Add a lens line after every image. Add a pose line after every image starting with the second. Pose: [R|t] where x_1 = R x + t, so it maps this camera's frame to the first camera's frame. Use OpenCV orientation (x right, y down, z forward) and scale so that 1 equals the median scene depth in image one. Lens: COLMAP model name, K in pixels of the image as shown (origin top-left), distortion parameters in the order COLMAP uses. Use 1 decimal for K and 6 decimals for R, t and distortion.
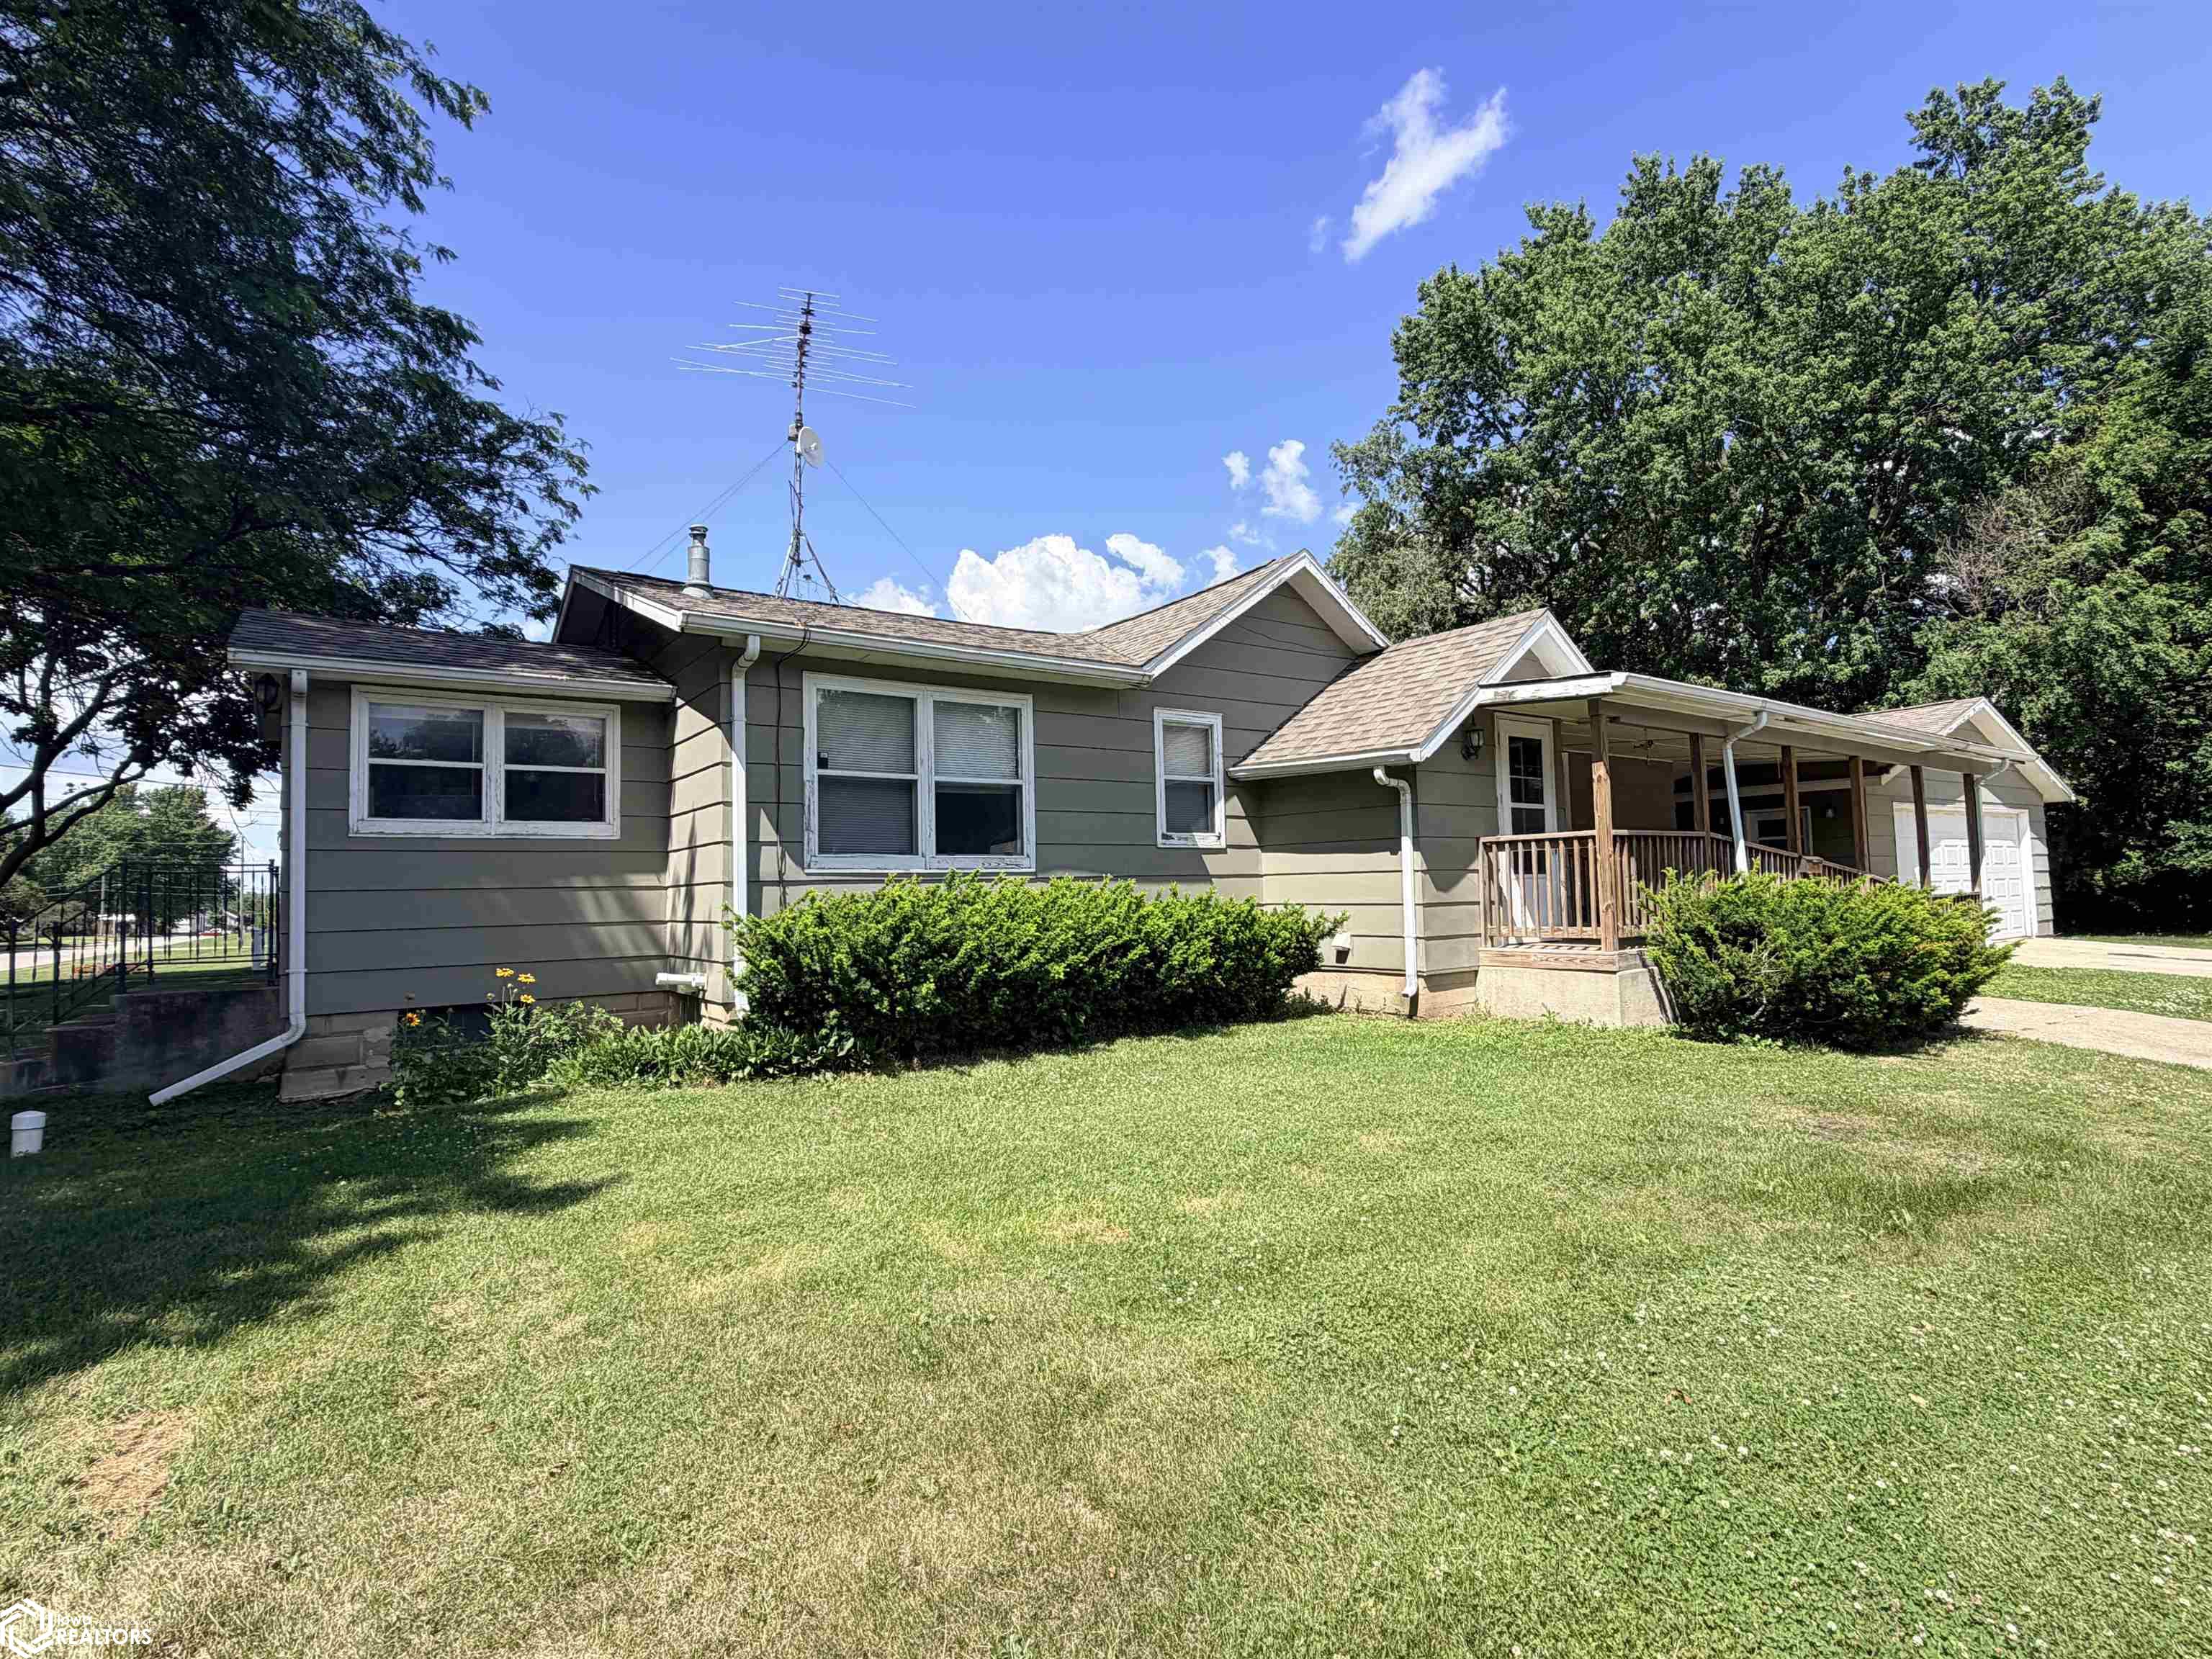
lens RADIAL K [[1082.9, 0, 1114.6], [0, 1082.9, 830.3], [0, 0, 1]] dist [-0.003577, -0.000128]
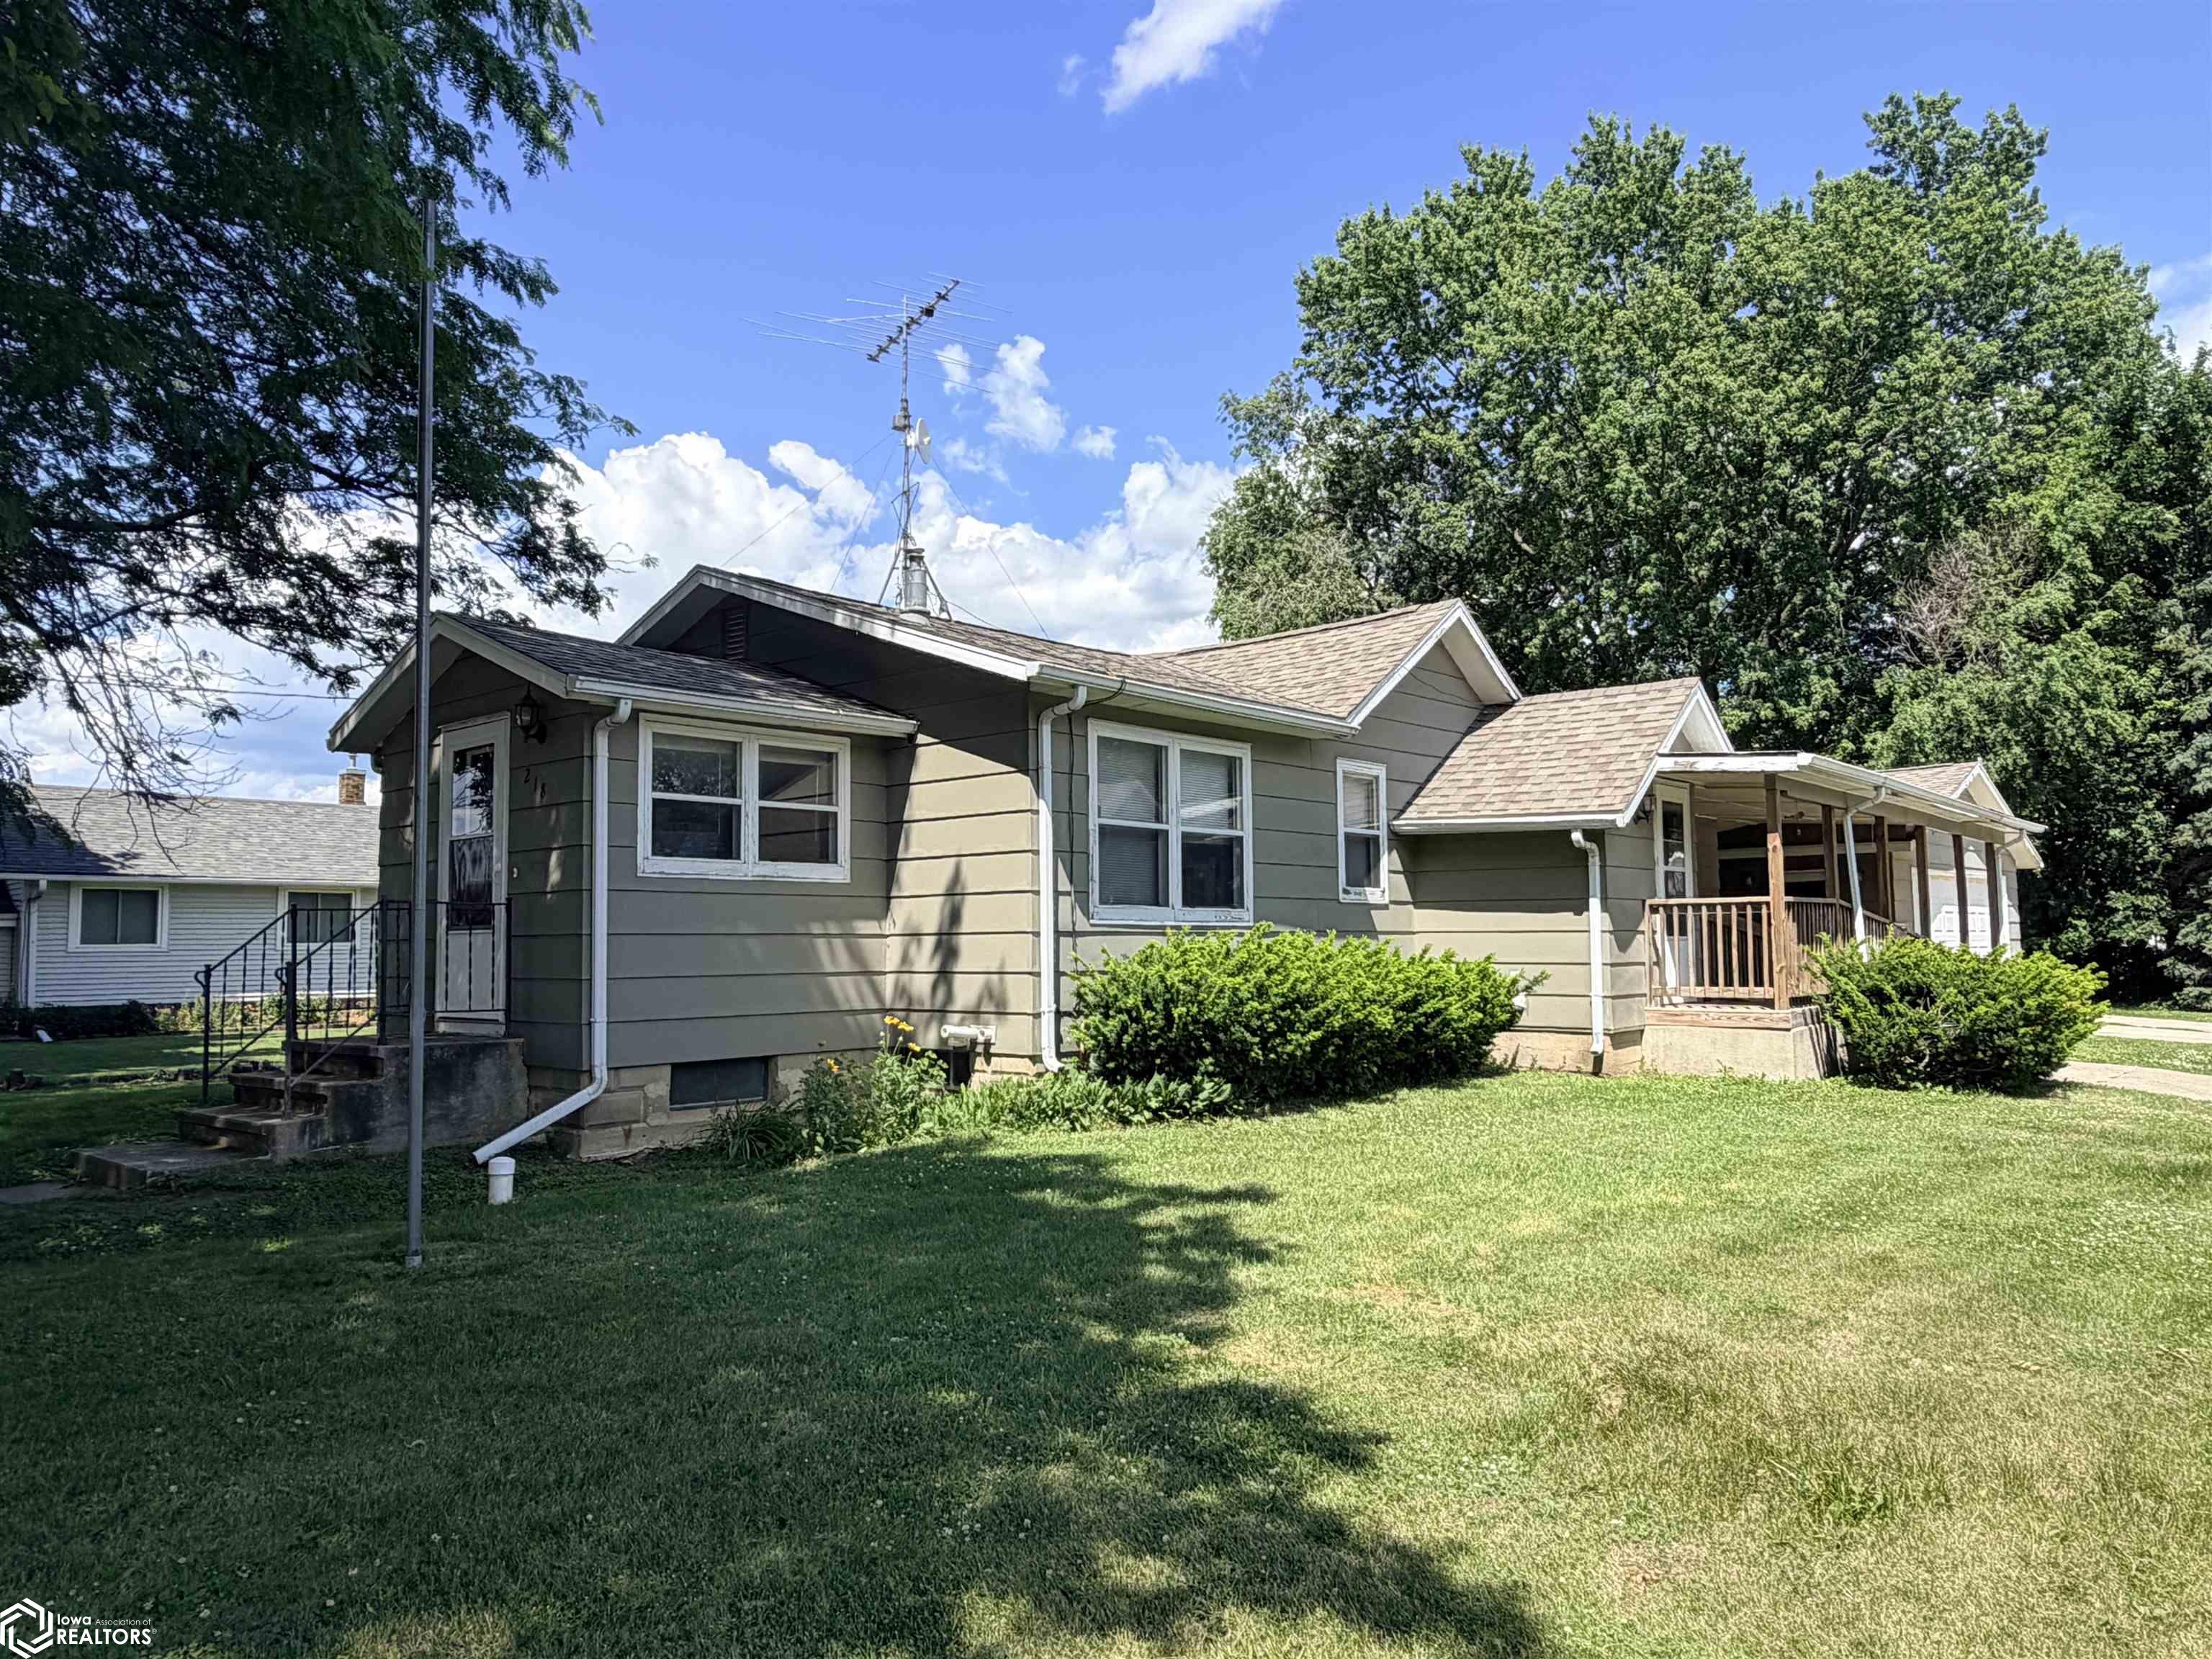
lens RADIAL K [[1502.1, 0, 1099.1], [0, 1502.1, 831.5], [0, 0, 1]] dist [-0.015170, 0.006631]
pose [[0.975803, 0.031819, 0.216323, -0.384163], [-0.027324, 0.999345, -0.023740, -0.008122], [-0.216937, 0.017255, 0.976033, -0.220788]]
